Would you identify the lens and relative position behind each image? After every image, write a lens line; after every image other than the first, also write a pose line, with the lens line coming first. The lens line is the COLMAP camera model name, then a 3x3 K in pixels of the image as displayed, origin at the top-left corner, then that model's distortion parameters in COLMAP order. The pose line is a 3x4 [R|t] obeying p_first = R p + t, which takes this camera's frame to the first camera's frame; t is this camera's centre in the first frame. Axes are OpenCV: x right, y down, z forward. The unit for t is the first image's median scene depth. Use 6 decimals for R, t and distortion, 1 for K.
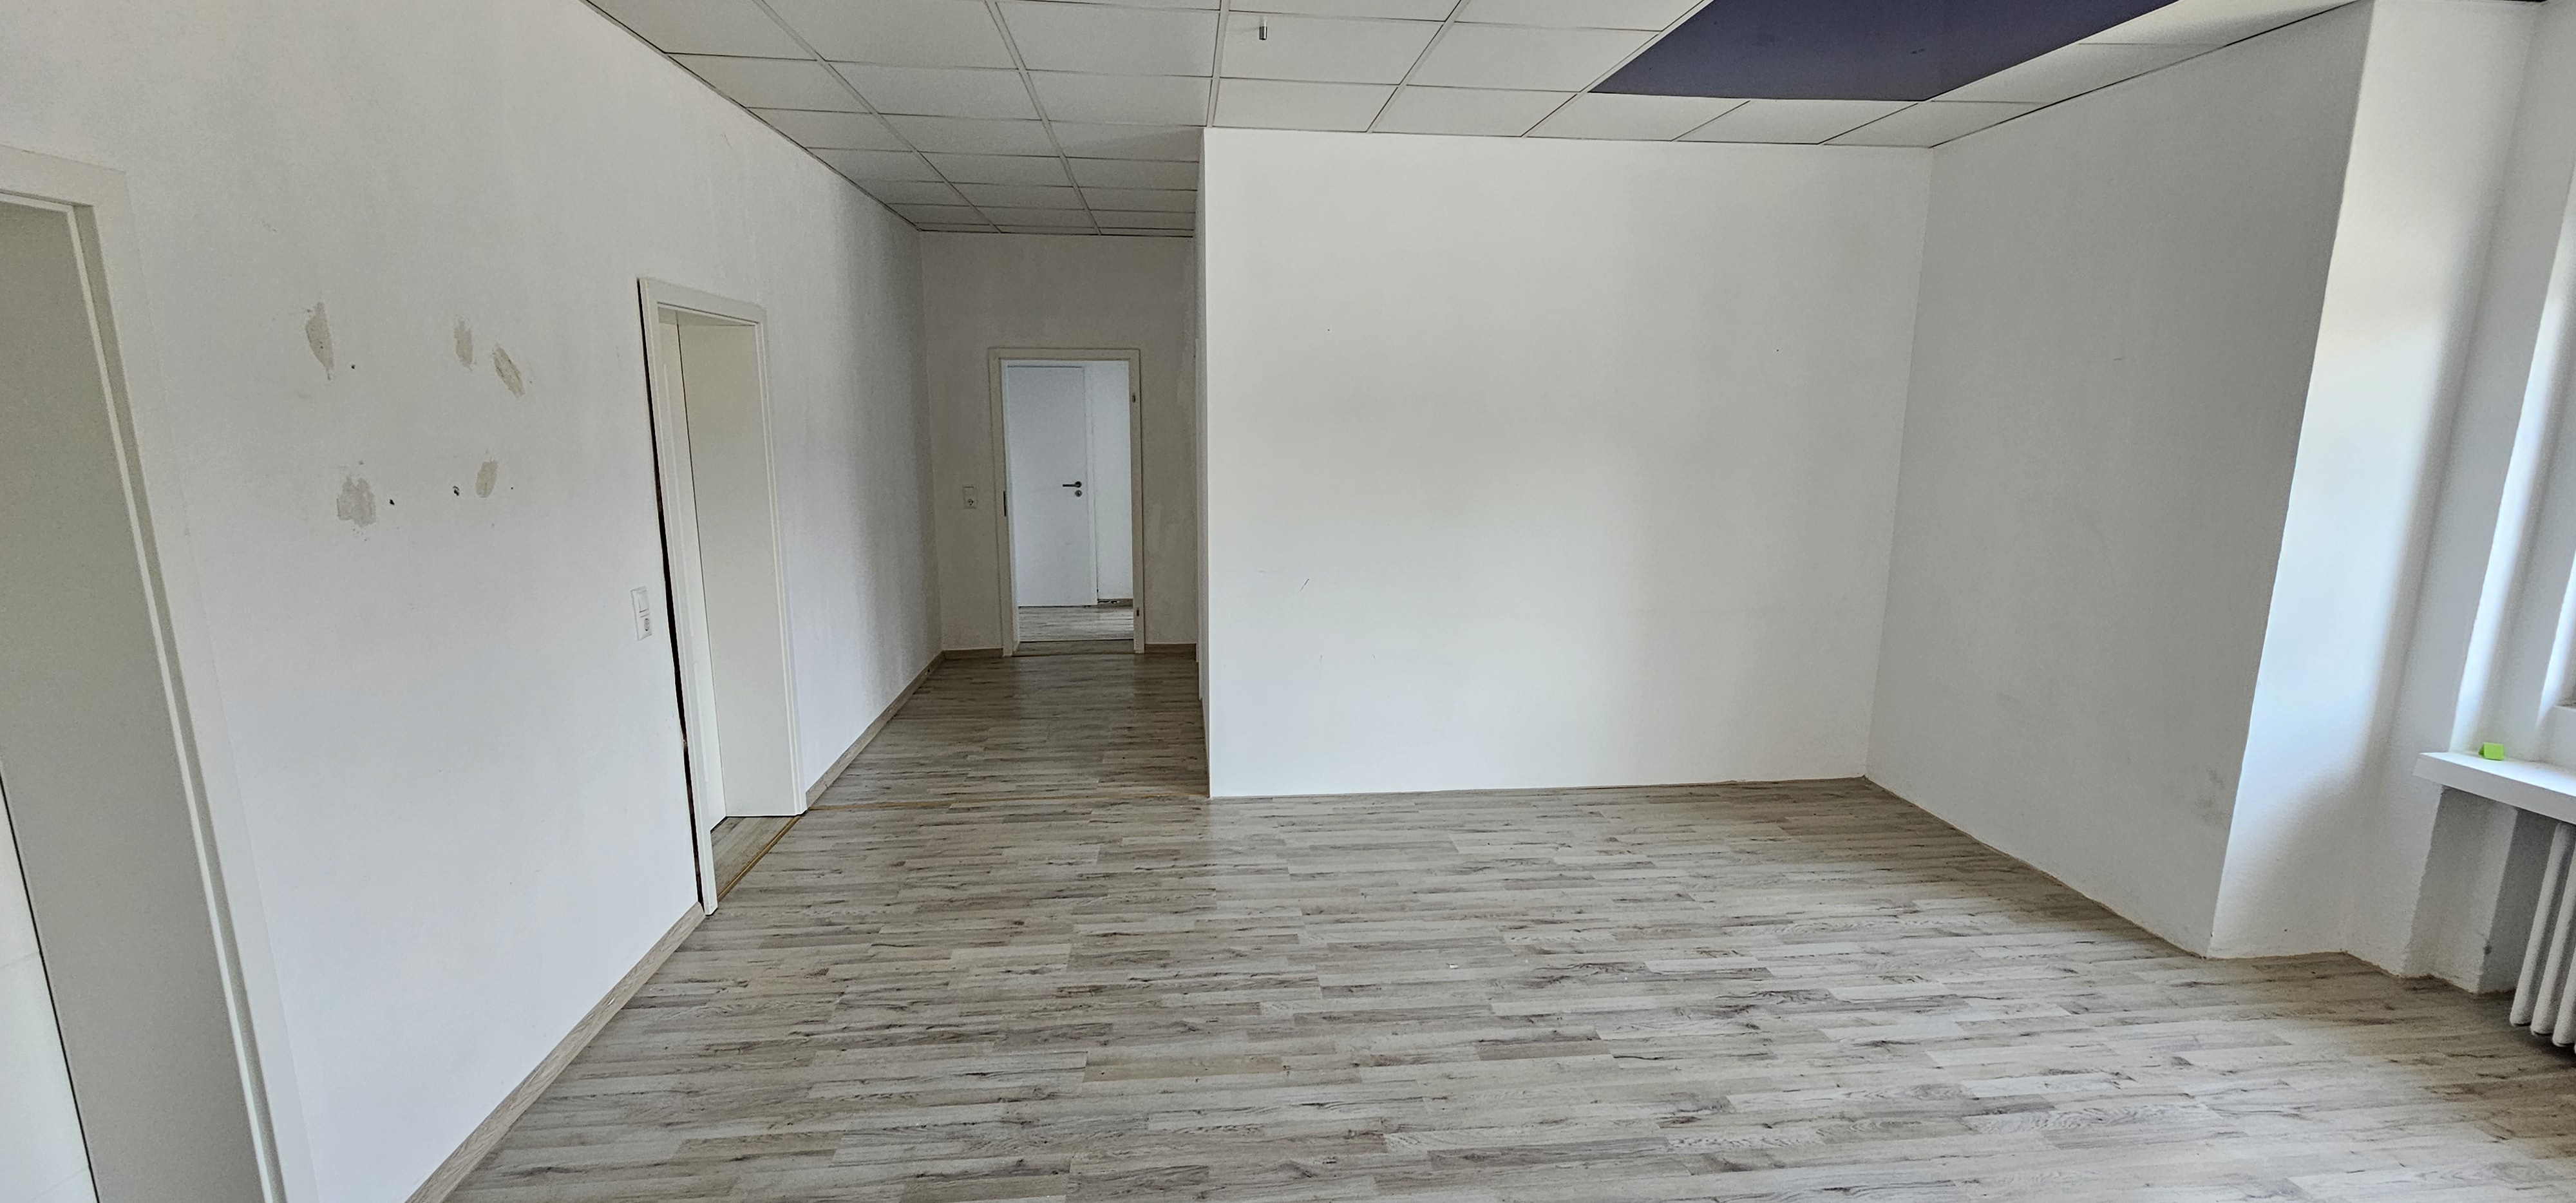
lens RADIAL K [[1045.5, 0, 1288.0], [0, 1045.5, 601.5], [0, 0, 1]] dist [-0.000206, -0.000031]
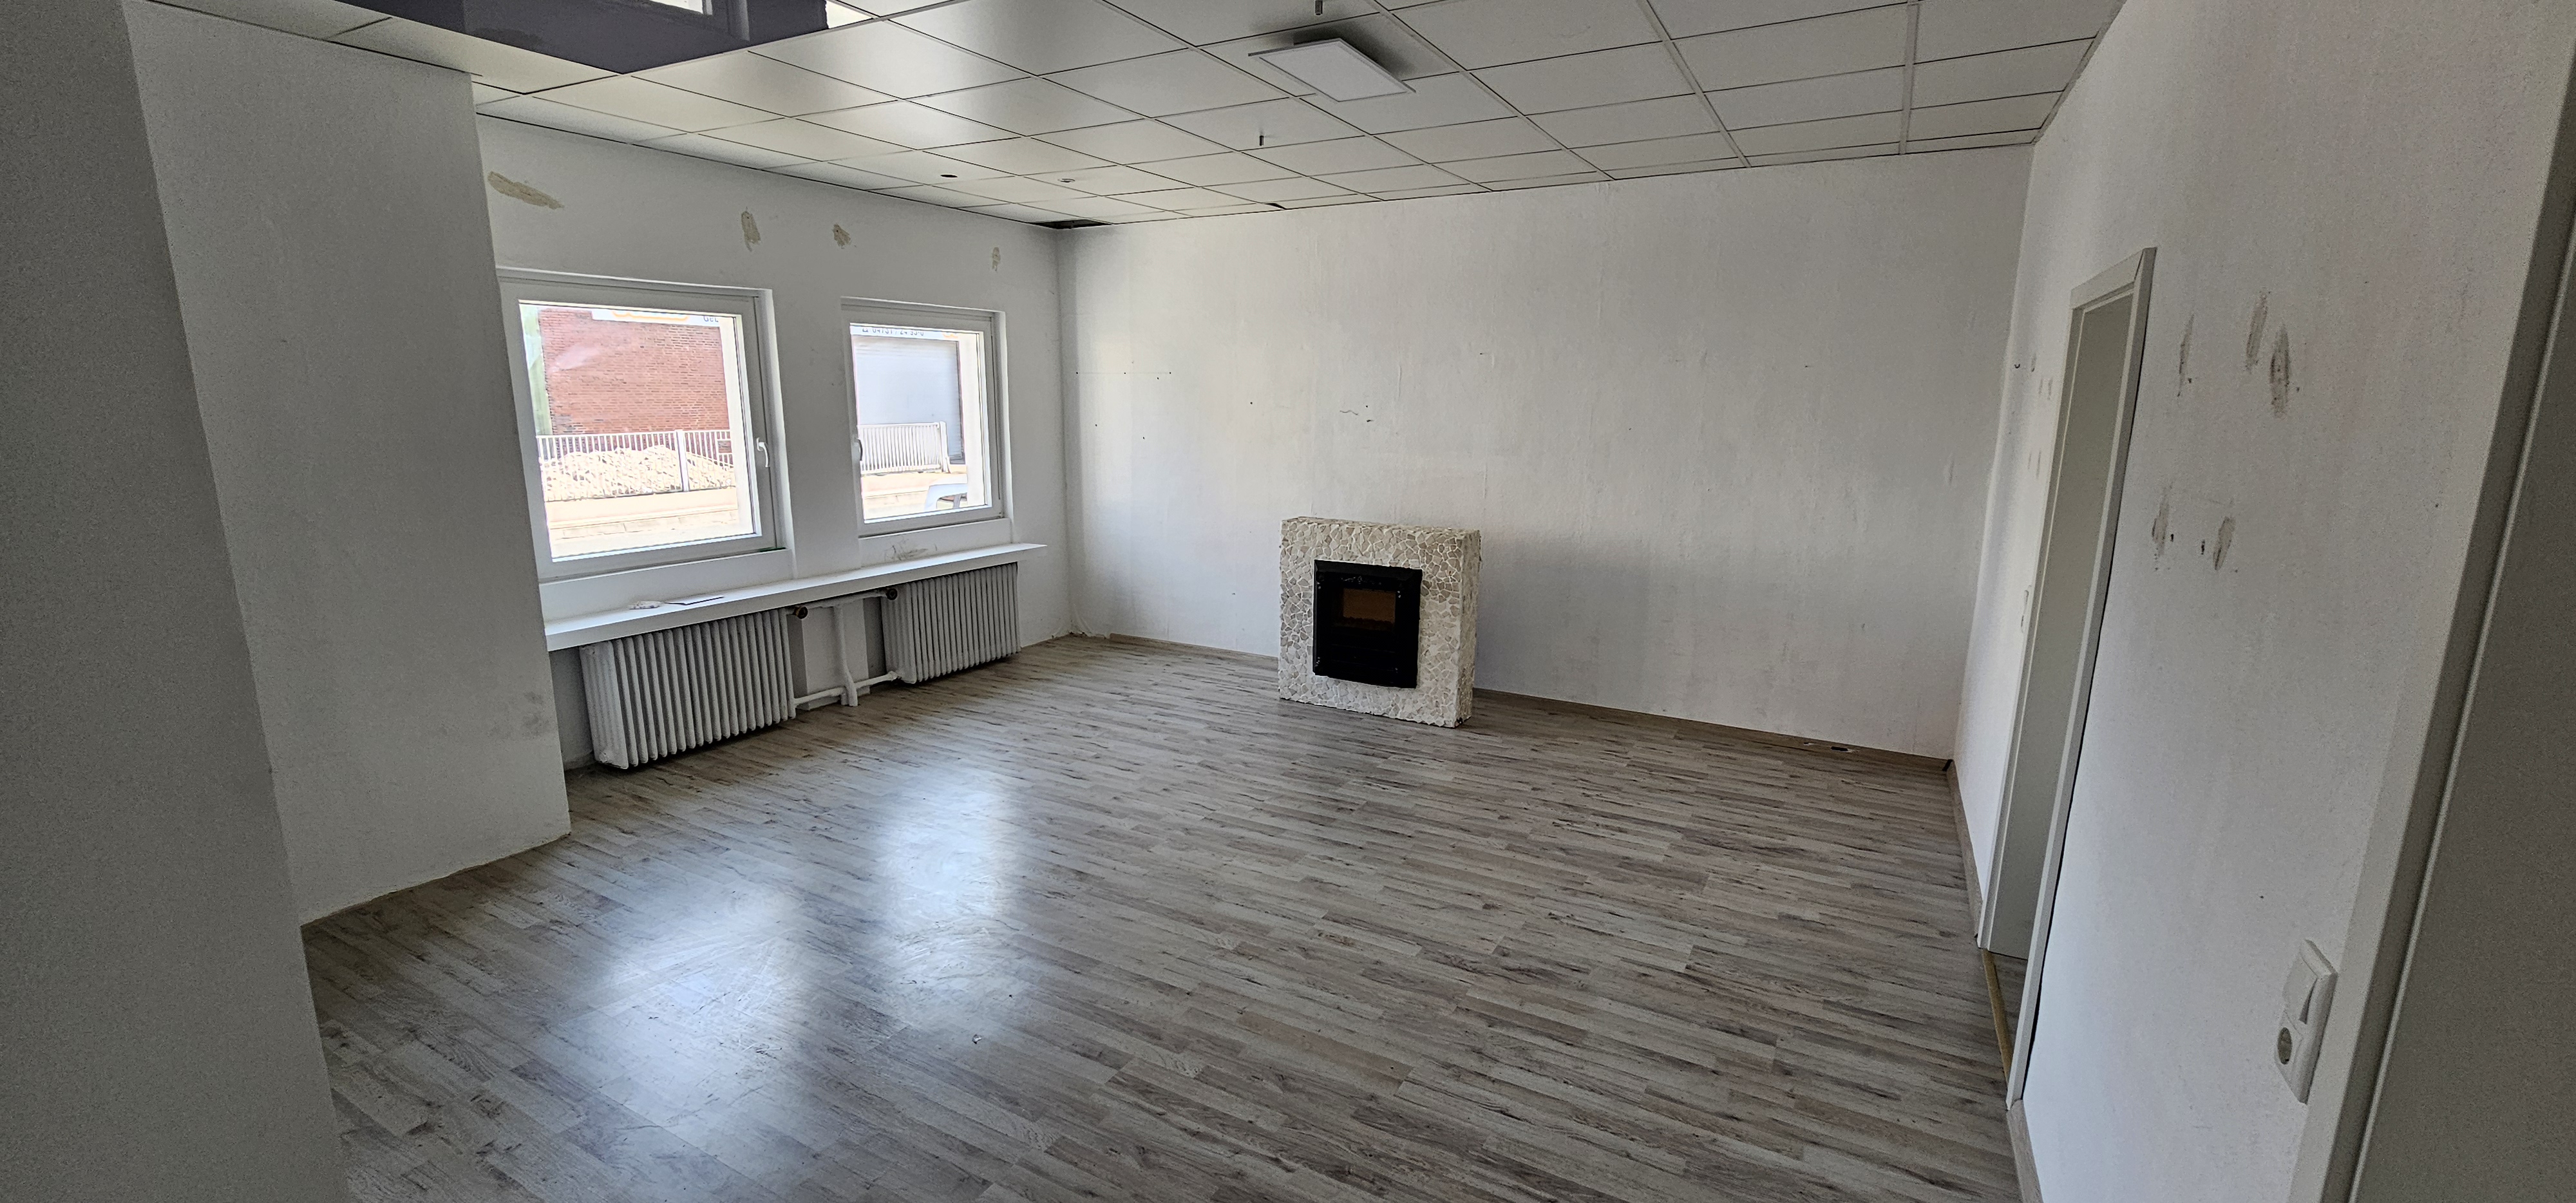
lens RADIAL K [[1045.5, 0, 1288.0], [0, 1045.5, 601.5], [0, 0, 1]] dist [-0.000206, -0.000031]
pose [[-0.818832, -0.123797, 0.560524, -0.598355], [0.094306, 0.934189, 0.344089, -0.324142], [-0.566233, 0.334612, -0.753269, 1.647574]]
